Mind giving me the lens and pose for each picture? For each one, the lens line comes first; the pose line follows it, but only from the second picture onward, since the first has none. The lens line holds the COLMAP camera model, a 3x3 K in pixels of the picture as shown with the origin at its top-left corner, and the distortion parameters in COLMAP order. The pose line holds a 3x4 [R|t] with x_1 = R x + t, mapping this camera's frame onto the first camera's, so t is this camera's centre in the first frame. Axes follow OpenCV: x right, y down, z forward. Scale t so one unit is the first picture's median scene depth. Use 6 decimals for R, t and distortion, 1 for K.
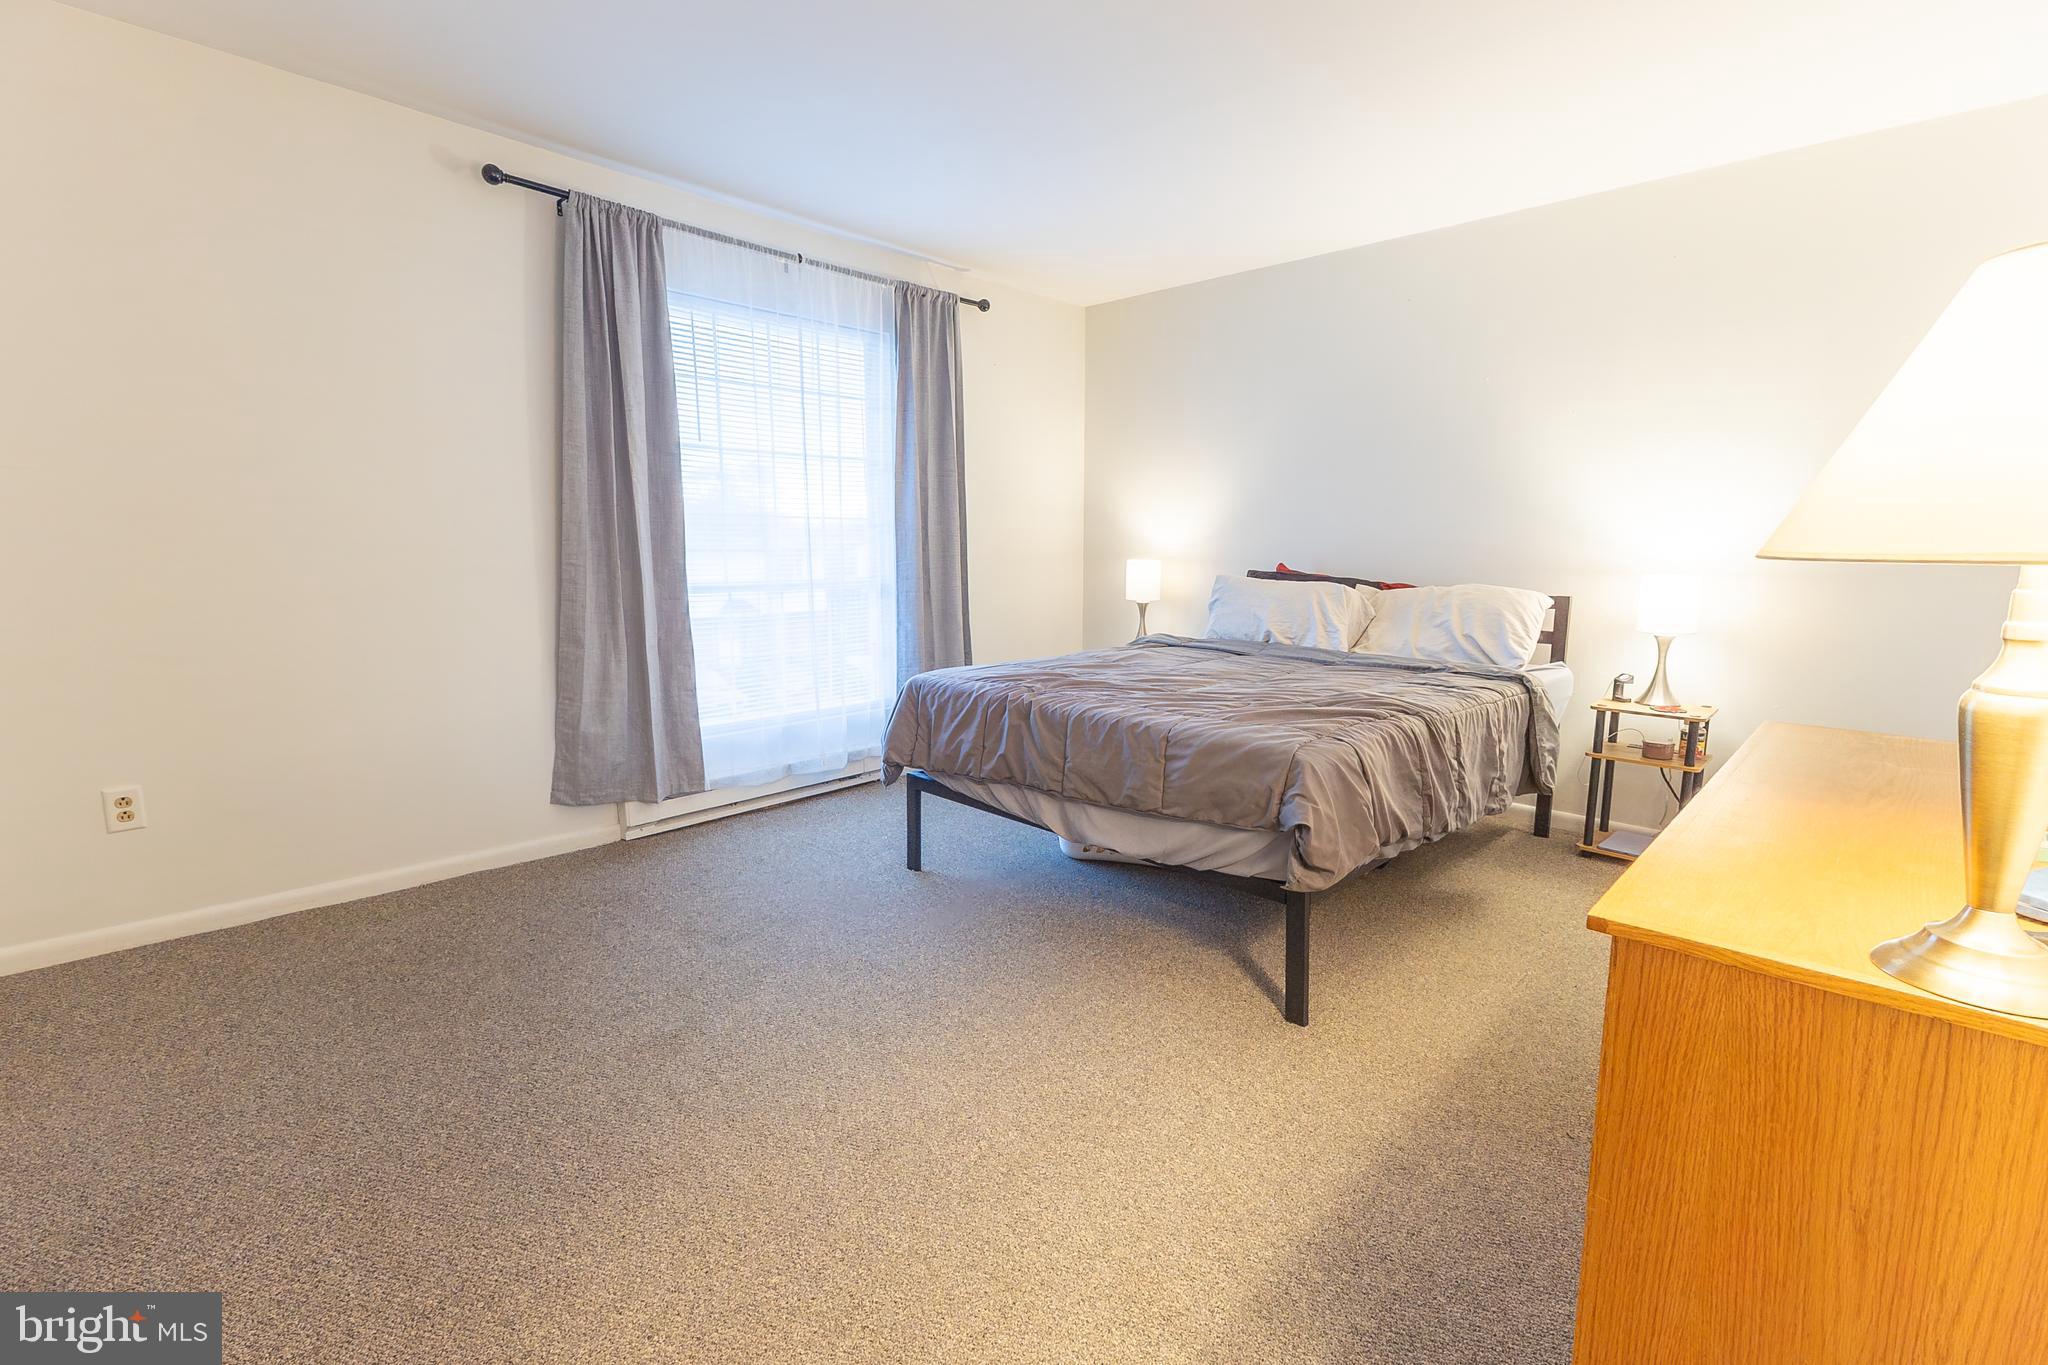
lens RADIAL K [[943.6, 0, 1030.0], [0, 943.6, 676.9], [0, 0, 1]] dist [0.021414, -0.002840]
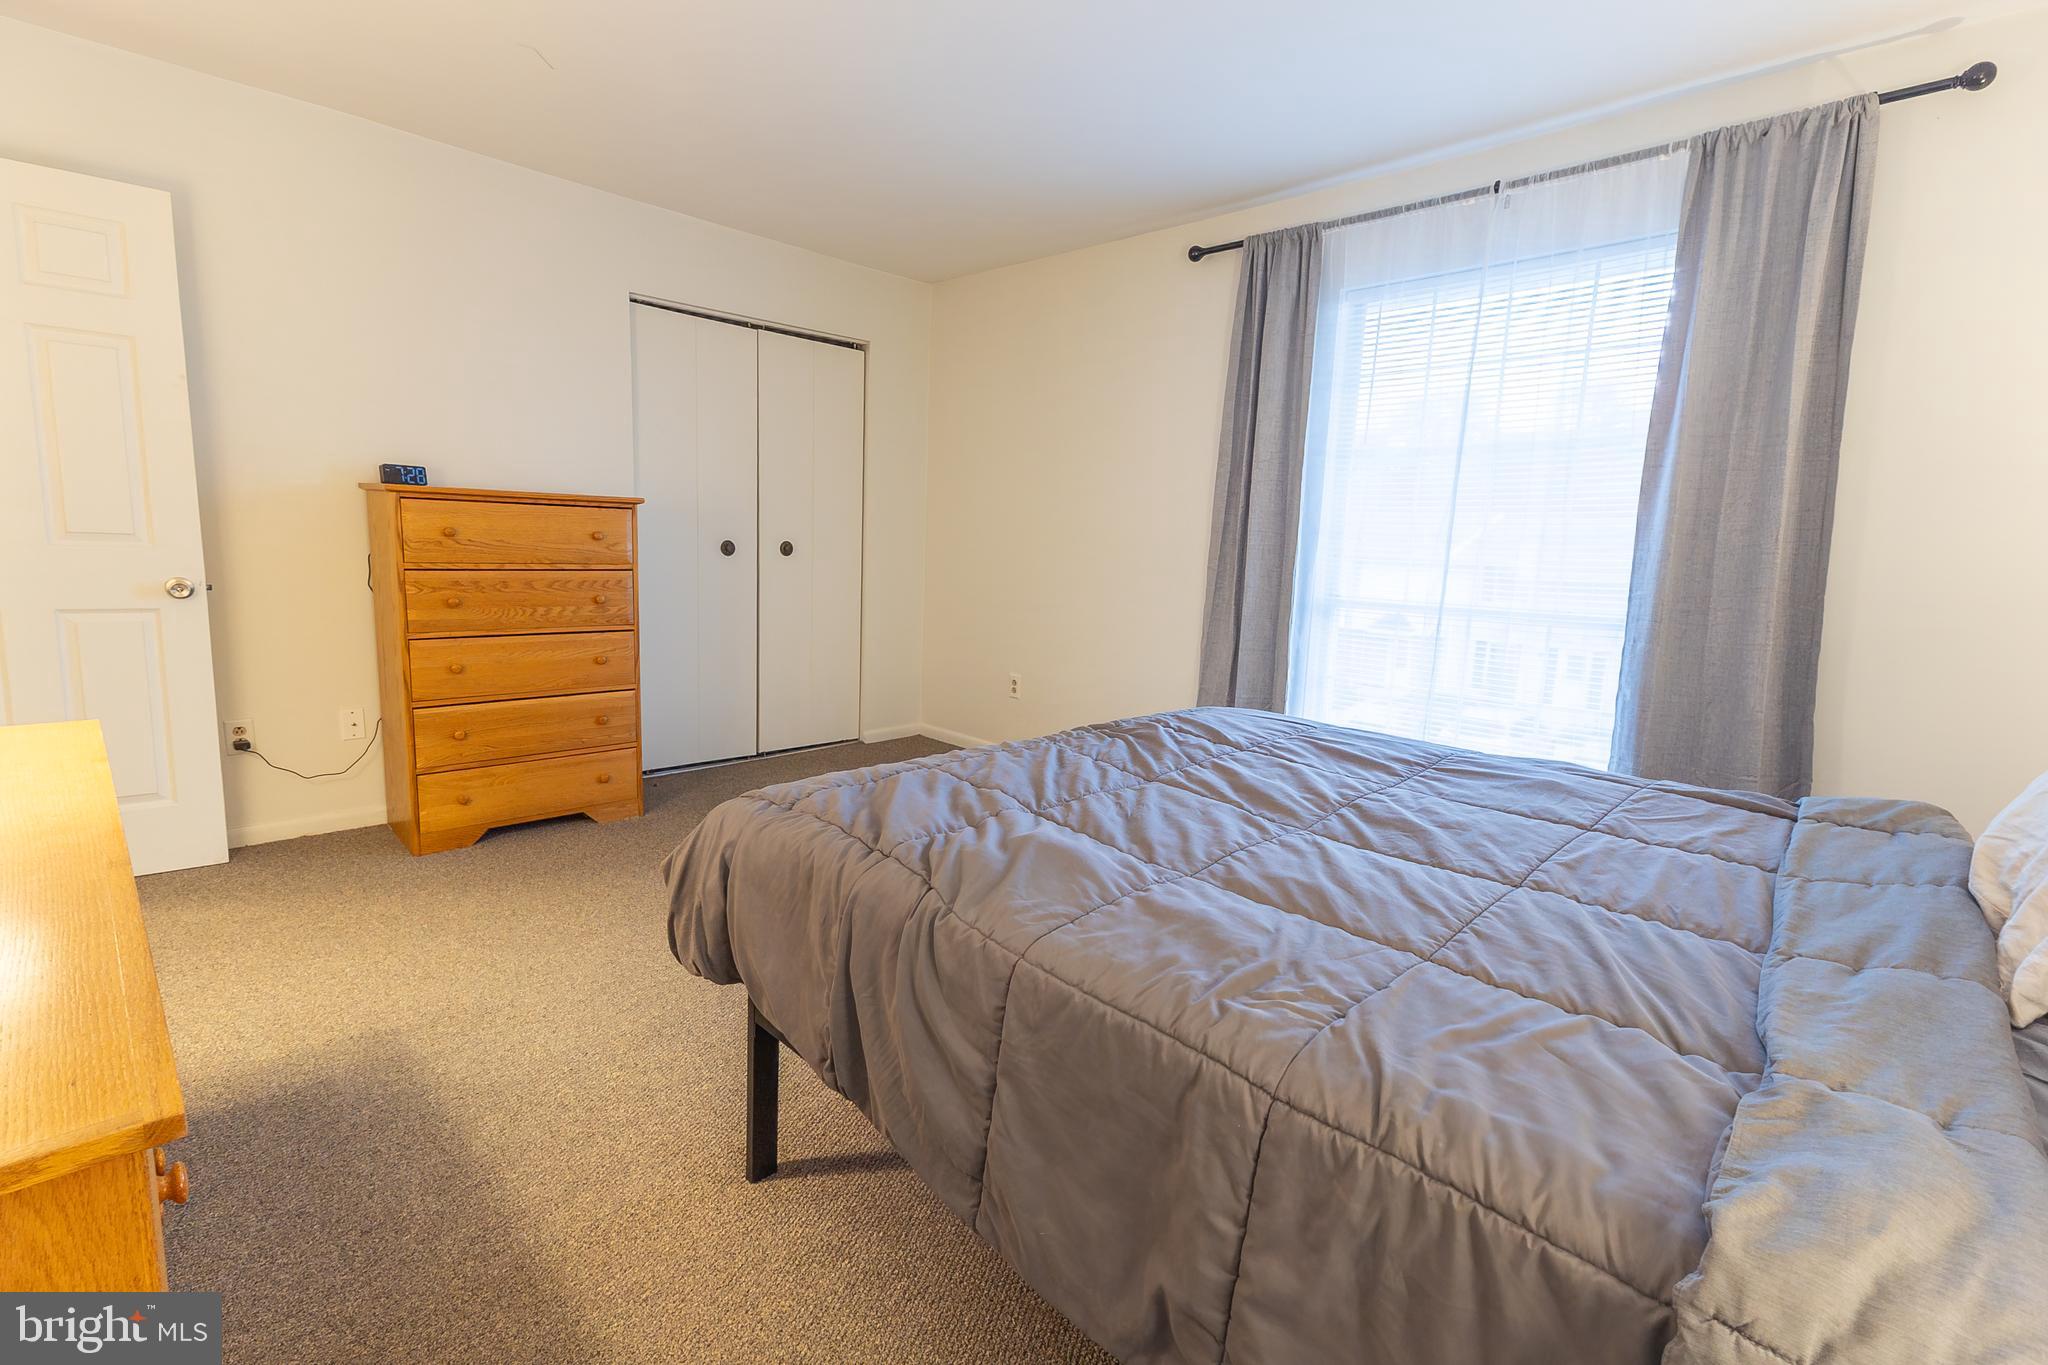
lens RADIAL K [[943.6, 0, 1027.8], [0, 943.6, 677.3], [0, 0, 1]] dist [0.021414, -0.002840]
pose [[-0.038333, 0.149651, -0.987996, 0.783784], [-0.165219, 0.974165, 0.153966, -0.150353], [0.985512, 0.169137, -0.012618, 0.939086]]
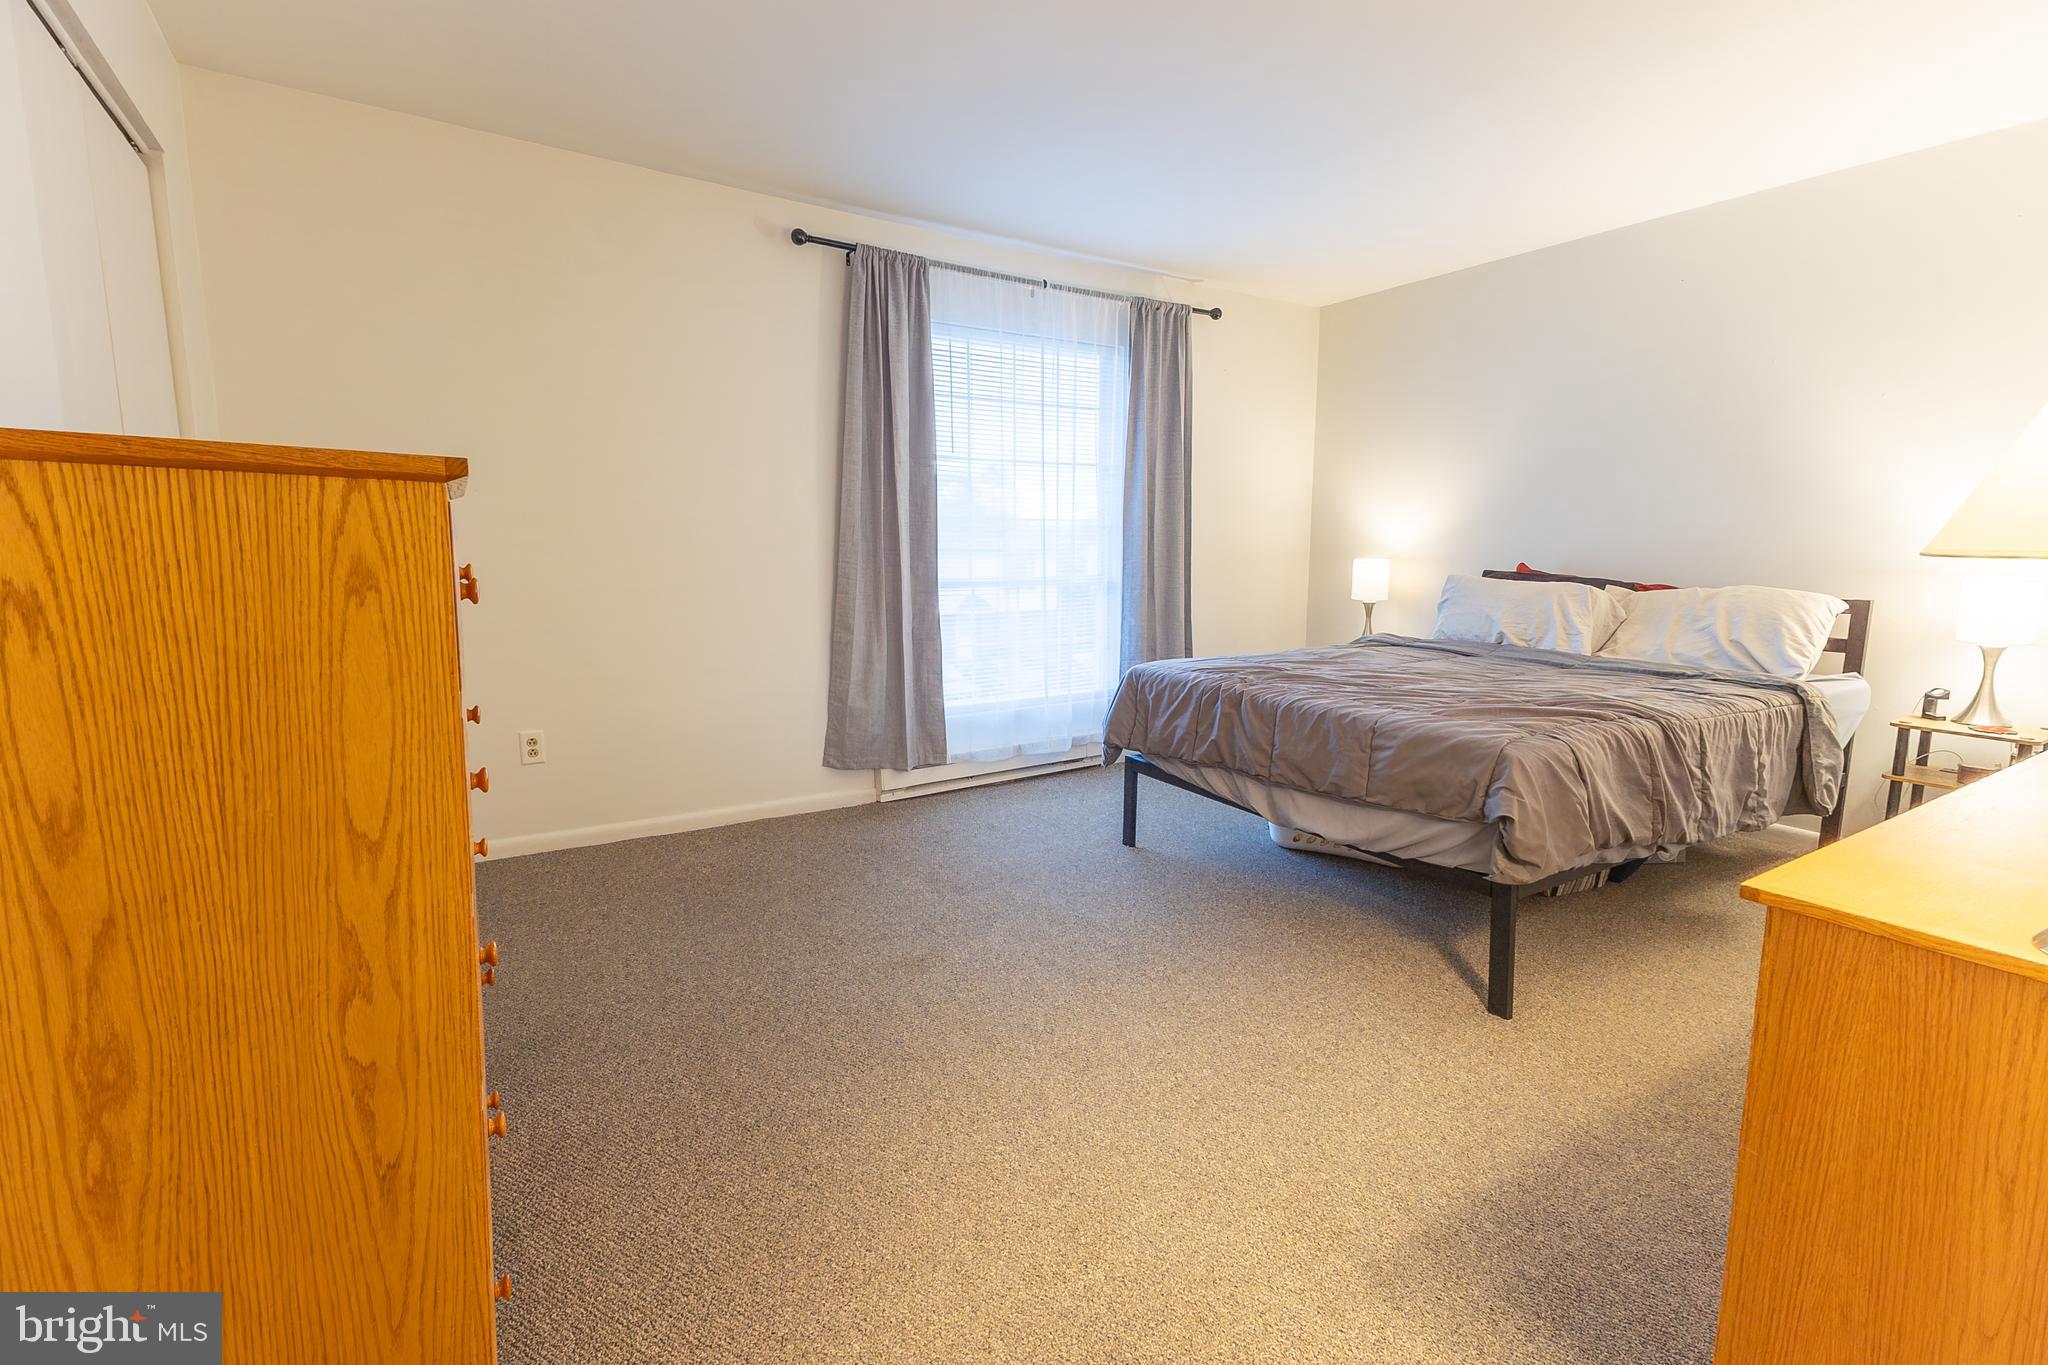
lens RADIAL K [[943.6, 0, 1018.6], [0, 943.6, 672.5], [0, 0, 1]] dist [0.021414, -0.002840]
pose [[0.968508, 0.032306, -0.246878, 0.016659], [-0.033376, 0.999443, -0.000150, 0.011896], [0.246735, 0.008385, 0.969047, -0.085741]]
